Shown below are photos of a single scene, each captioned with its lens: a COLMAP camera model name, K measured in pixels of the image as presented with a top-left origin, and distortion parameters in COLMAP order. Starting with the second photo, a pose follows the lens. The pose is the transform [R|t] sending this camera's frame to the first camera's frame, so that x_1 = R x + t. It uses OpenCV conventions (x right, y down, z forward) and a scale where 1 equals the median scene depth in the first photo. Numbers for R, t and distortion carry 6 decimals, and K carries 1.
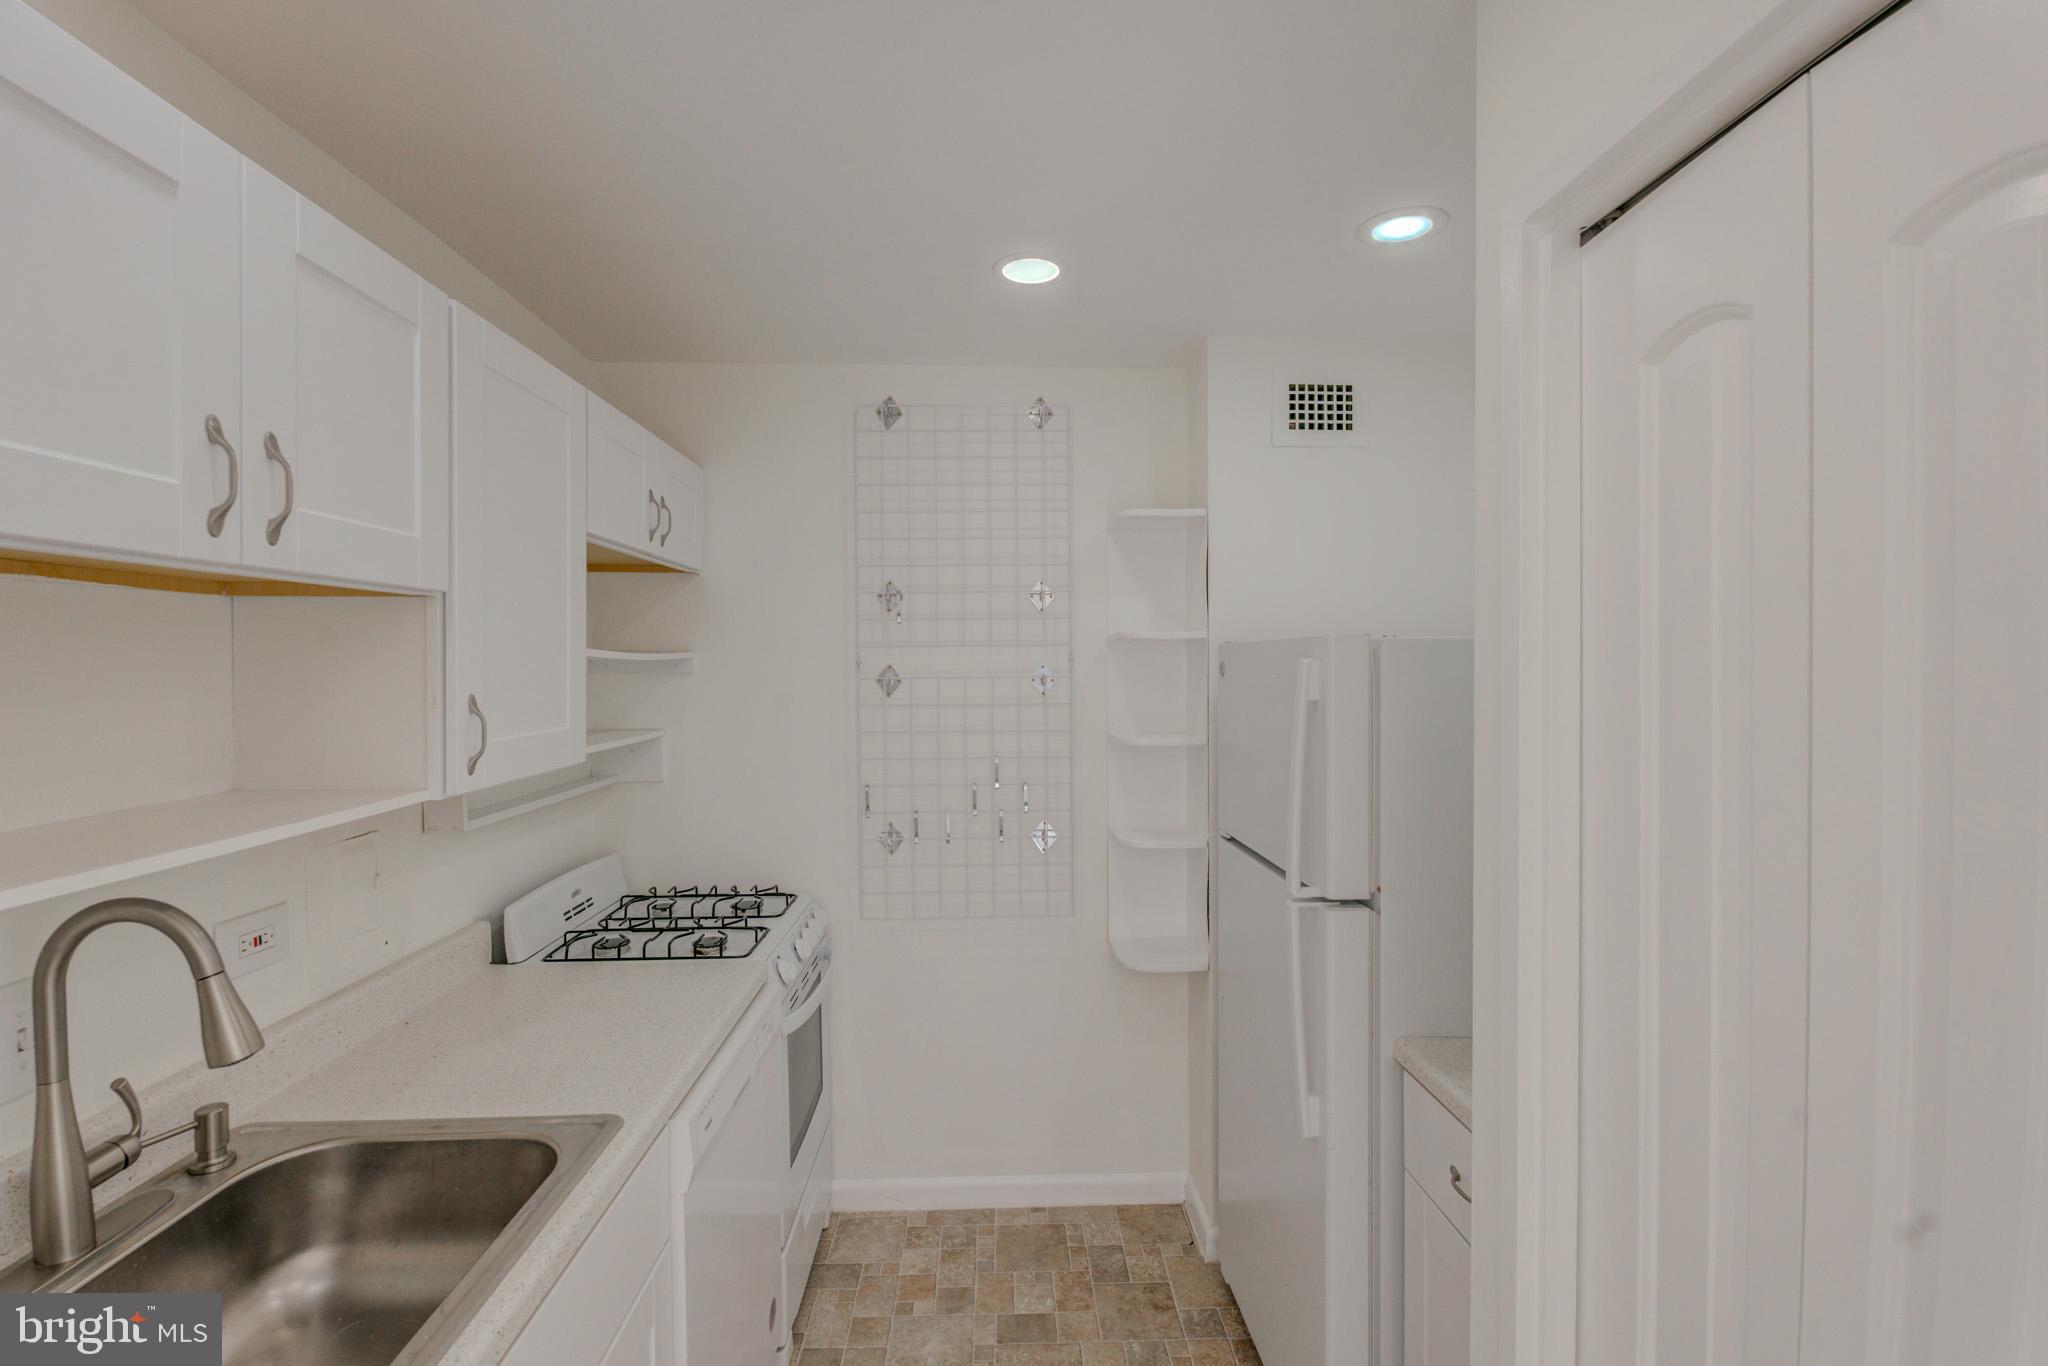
lens RADIAL K [[910.5, 0, 1021.0], [0, 910.5, 667.8], [0, 0, 1]] dist [-0.003937, -0.001040]
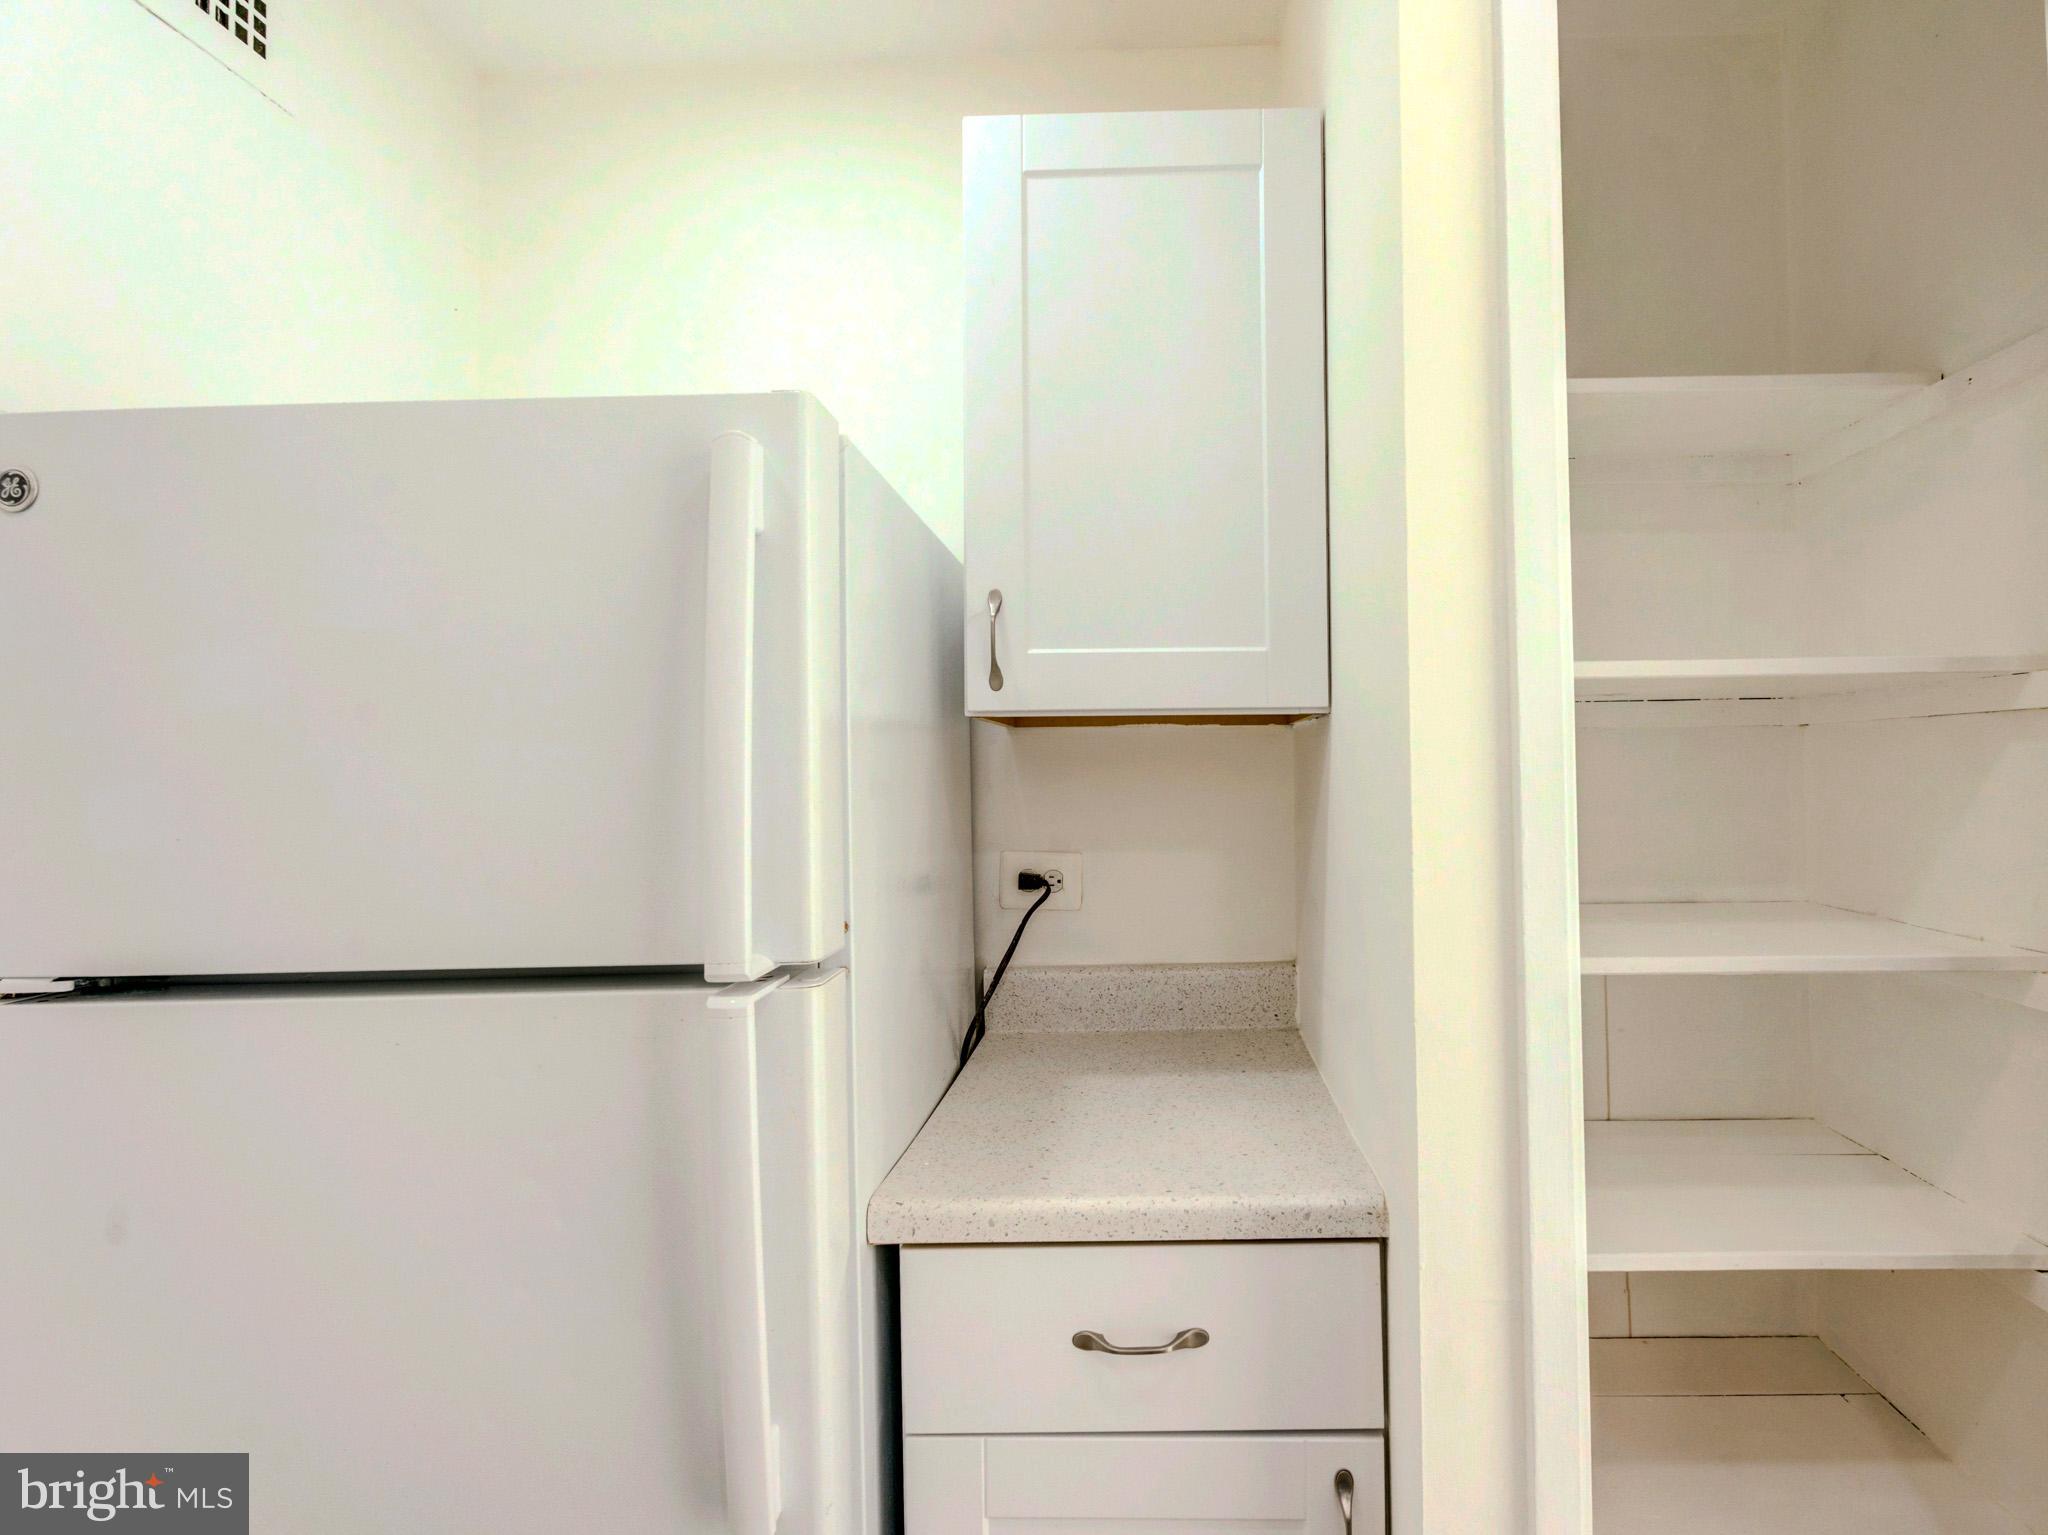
lens RADIAL K [[1021.0, 0, 1161.9], [0, 1021.0, 743.2], [0, 0, 1]] dist [-0.003362, -0.000170]
pose [[0.067327, 0.015189, 0.997615, -0.113592], [0.024417, 0.999560, -0.016866, 0.104844], [-0.997432, 0.025494, 0.066927, 0.535129]]
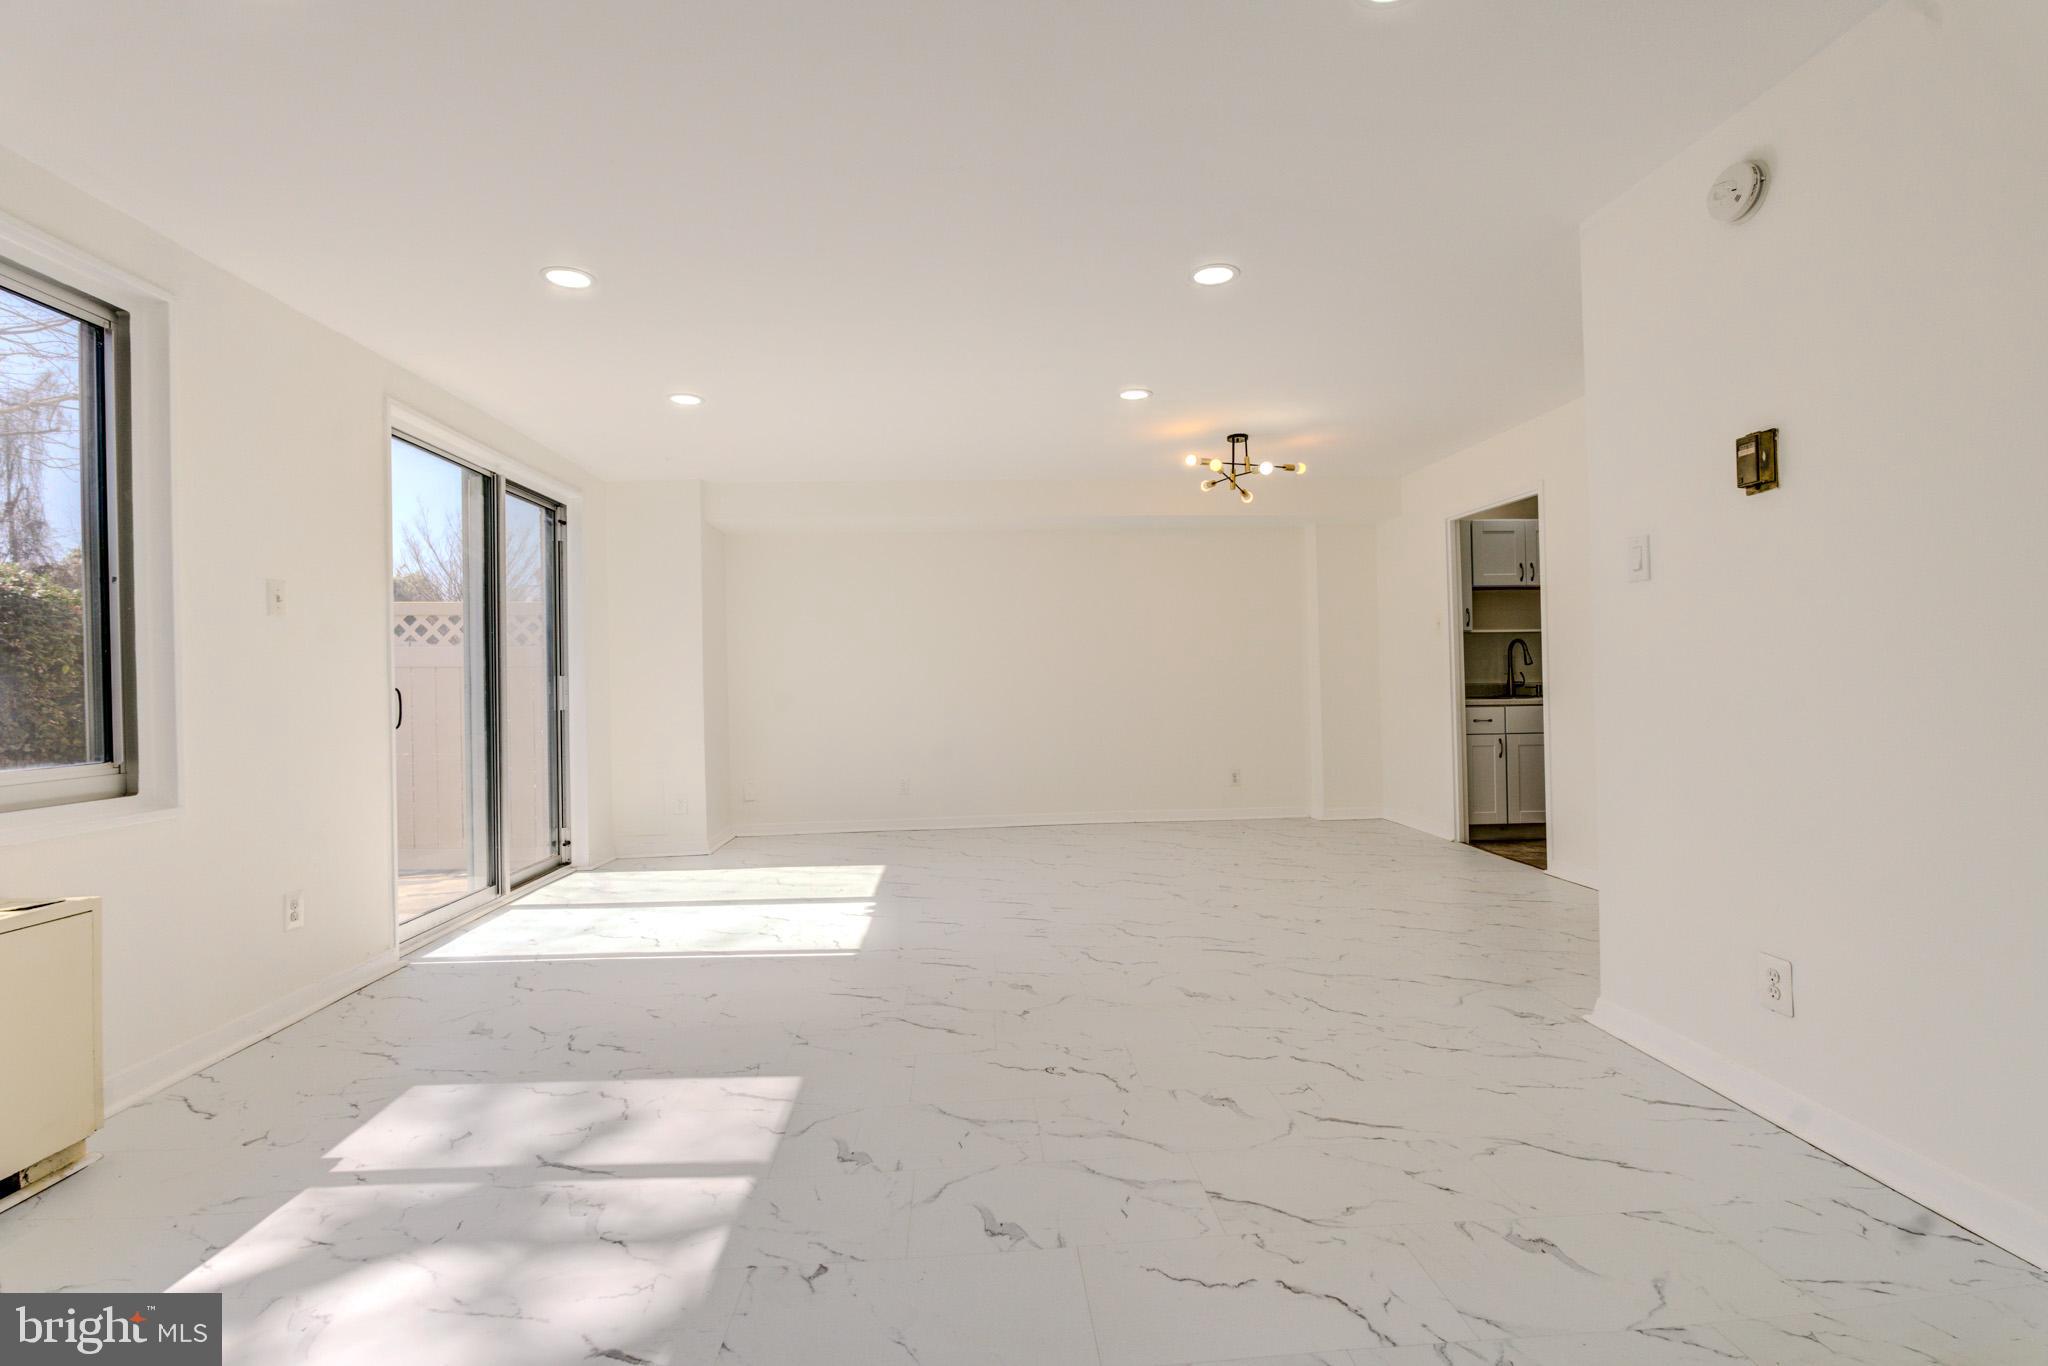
lens RADIAL K [[910.5, 0, 1021.0], [0, 910.5, 667.8], [0, 0, 1]] dist [-0.003937, -0.001040]
pose [[0.023483, -0.008112, -0.999691, 2.209776], [0.013649, 0.999876, -0.007793, 0.192304], [0.999631, -0.013461, 0.023591, -1.097280]]
